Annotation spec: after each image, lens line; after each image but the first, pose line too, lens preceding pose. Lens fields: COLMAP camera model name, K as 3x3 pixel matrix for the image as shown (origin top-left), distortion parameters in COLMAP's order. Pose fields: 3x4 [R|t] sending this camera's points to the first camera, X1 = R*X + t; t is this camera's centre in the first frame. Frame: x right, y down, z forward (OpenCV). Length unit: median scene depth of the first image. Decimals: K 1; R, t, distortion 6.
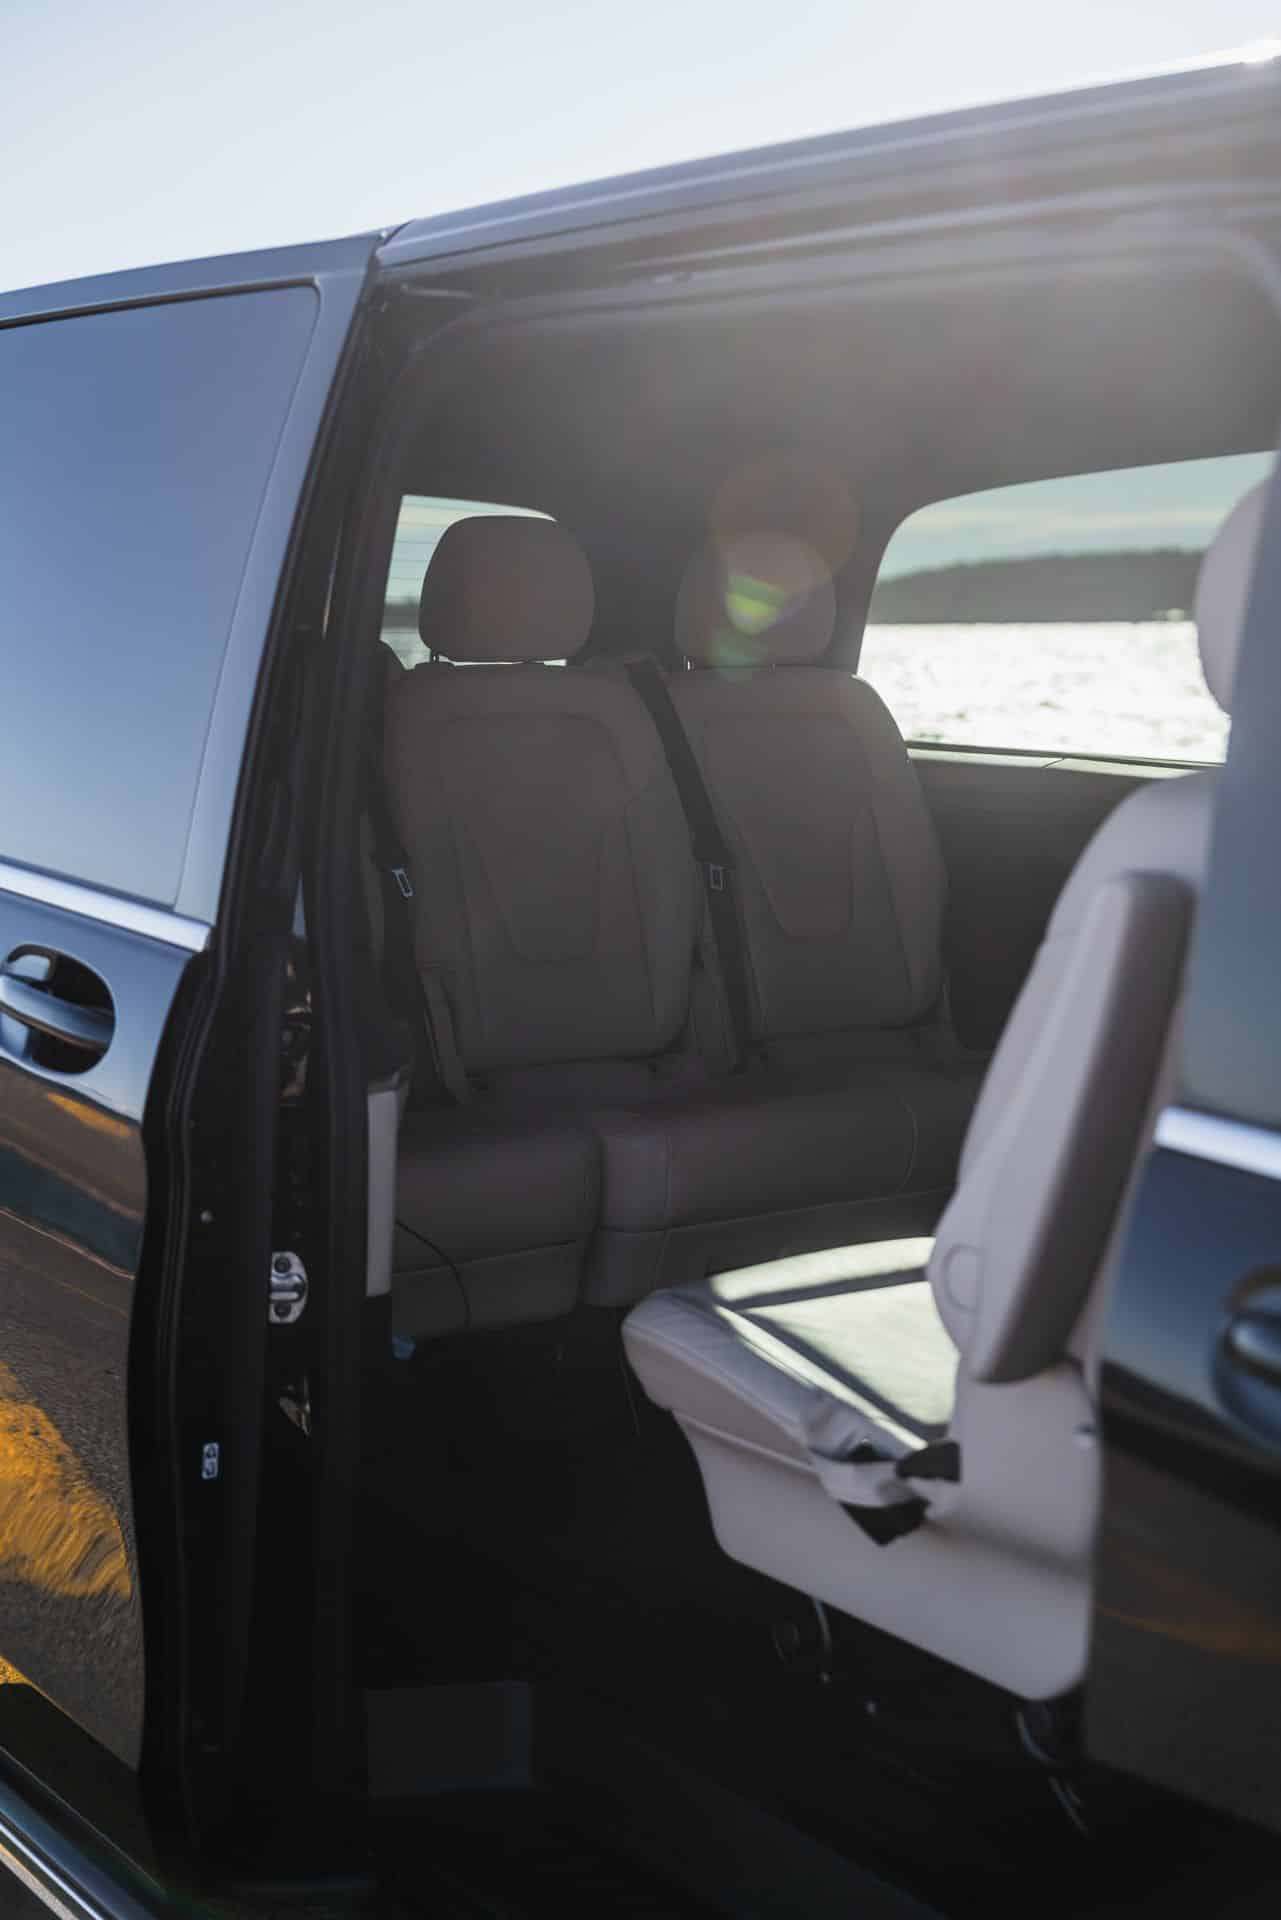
lens RADIAL K [[2760.1, 0, 630.4], [0, 2760.1, 965.8], [0, 0, 1]] dist [0.050989, 0.000000]
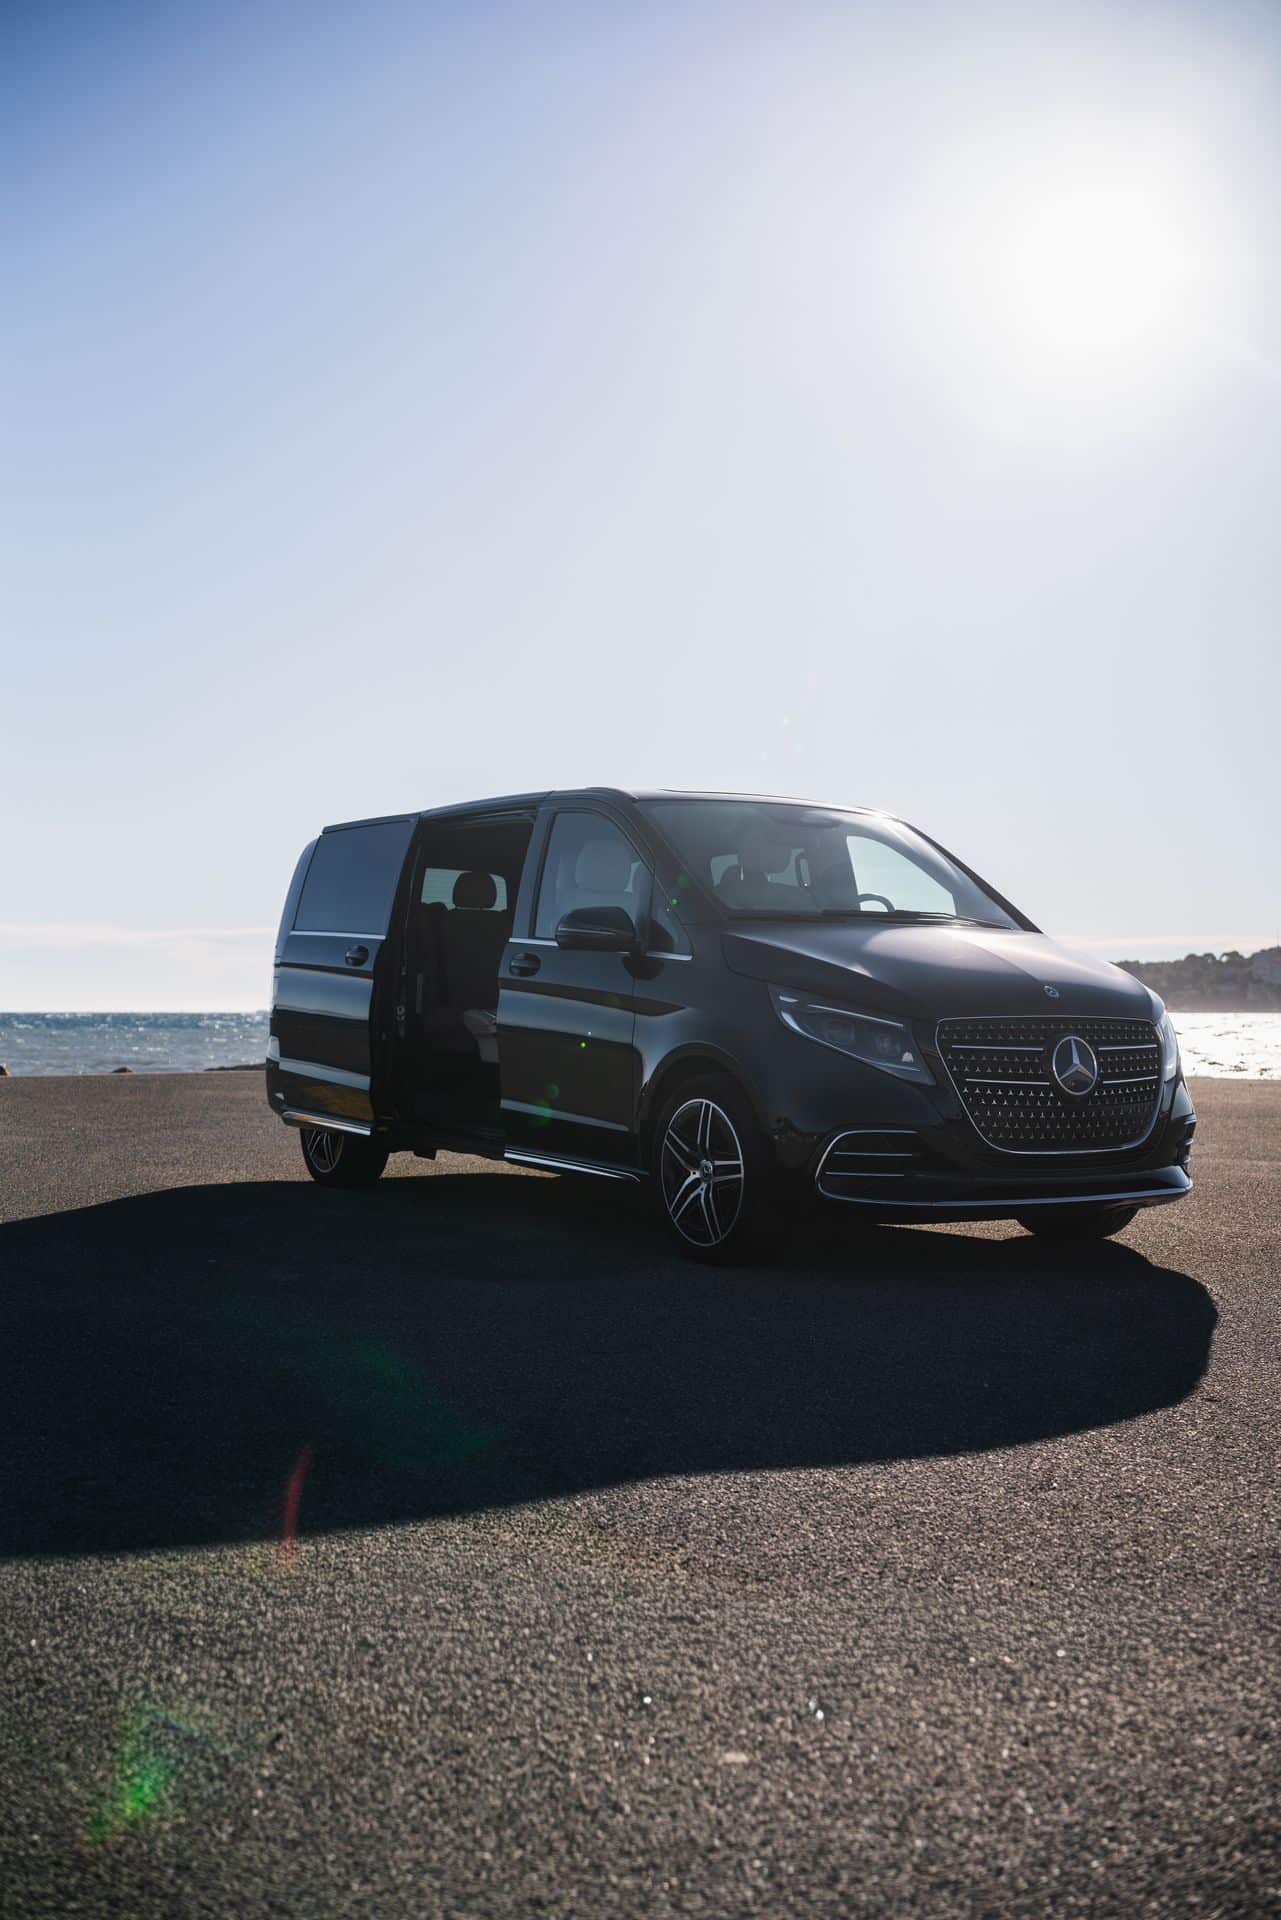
lens RADIAL K [[2147.1, 0, 656.3], [0, 2147.1, 956.6], [0, 0, 1]] dist [0.028097, 0.000000]
pose [[0.997239, 0.001774, -0.074235, 0.453370], [-0.013351, 0.987707, -0.155743, 0.443242], [0.073046, 0.156305, 0.985004, -2.045456]]
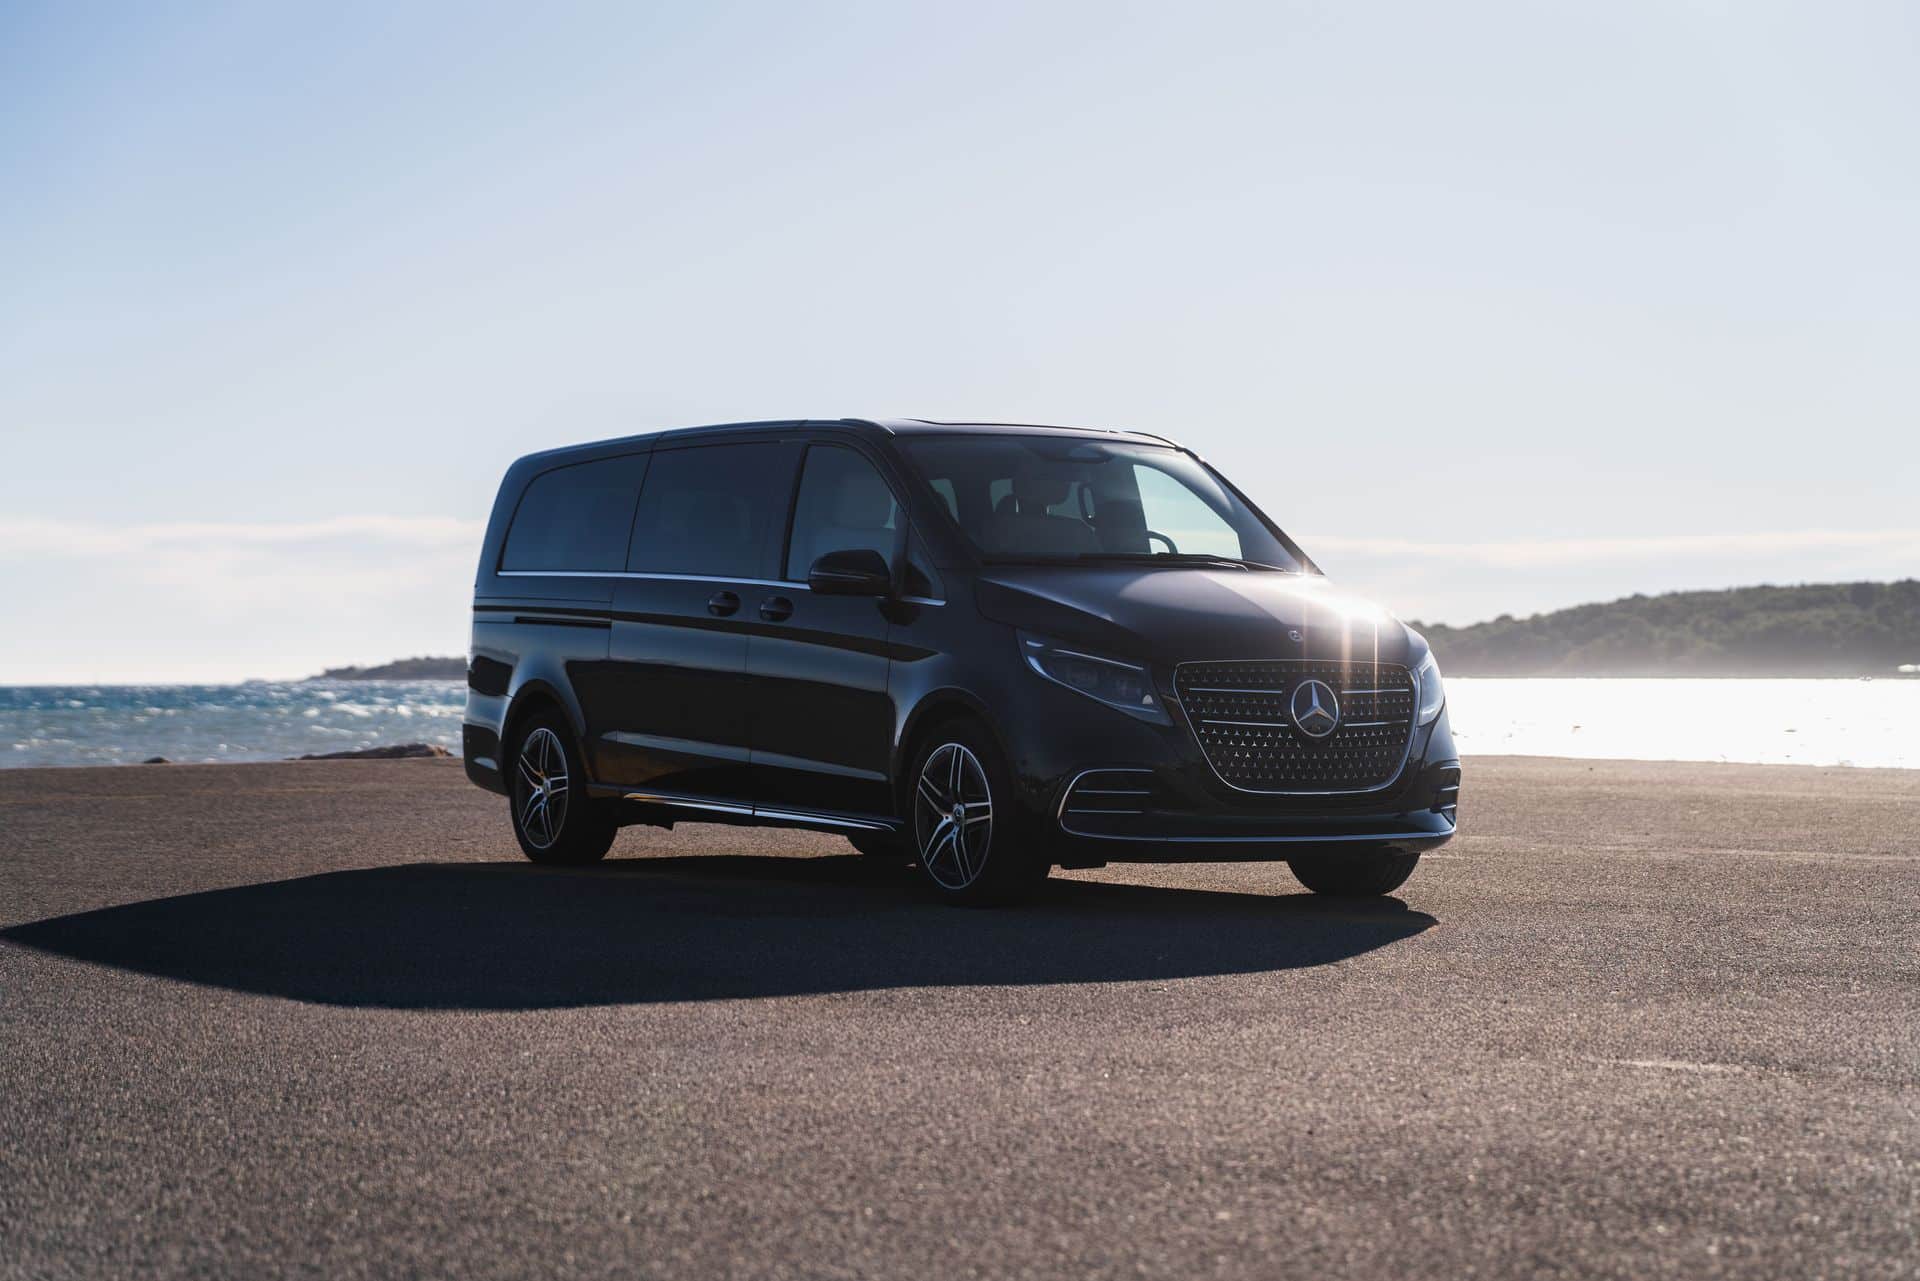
lens RADIAL K [[3991.5, 0, 962.5], [0, 3991.5, 637.0], [0, 0, 1]] dist [0.194721, 0.000000]
pose [[0.996424, 0.000470, -0.084496, 0.677604], [-0.012407, 0.989960, -0.140805, 0.696659], [0.083581, 0.141350, 0.986425, -3.803336]]
